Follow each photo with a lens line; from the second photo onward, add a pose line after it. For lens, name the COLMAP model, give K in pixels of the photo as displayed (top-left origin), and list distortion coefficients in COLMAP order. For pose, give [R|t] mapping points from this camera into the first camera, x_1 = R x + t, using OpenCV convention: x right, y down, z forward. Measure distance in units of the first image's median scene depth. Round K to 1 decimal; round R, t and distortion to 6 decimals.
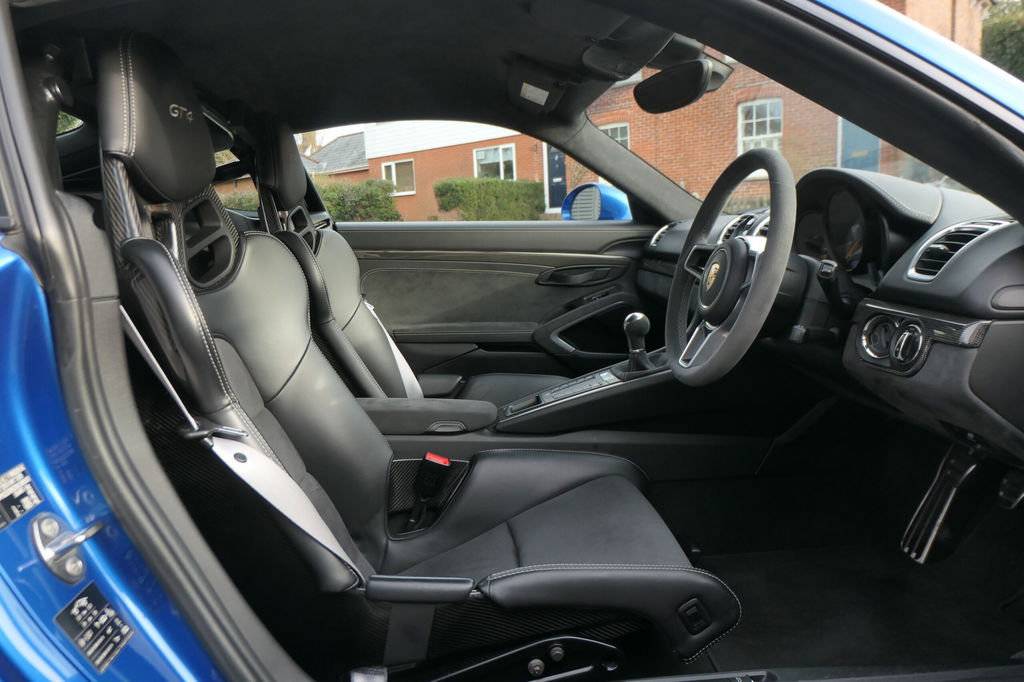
lens RADIAL K [[720.4, 0, 512.0], [0, 720.4, 341.0], [0, 0, 1]] dist [-0.002860, 0.002109]
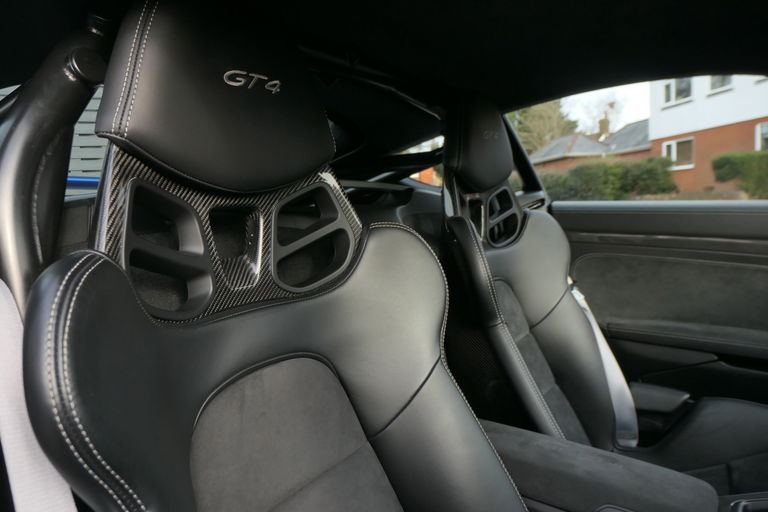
lens RADIAL K [[540.3, 0, 384.0], [0, 540.3, 256.0], [0, 0, 1]] dist [-0.002860, 0.002109]
pose [[0.795359, 0.062712, -0.602886, 0.011923], [-0.090397, 0.995782, -0.015676, -0.061496], [0.599360, 0.066967, 0.797673, 0.296810]]
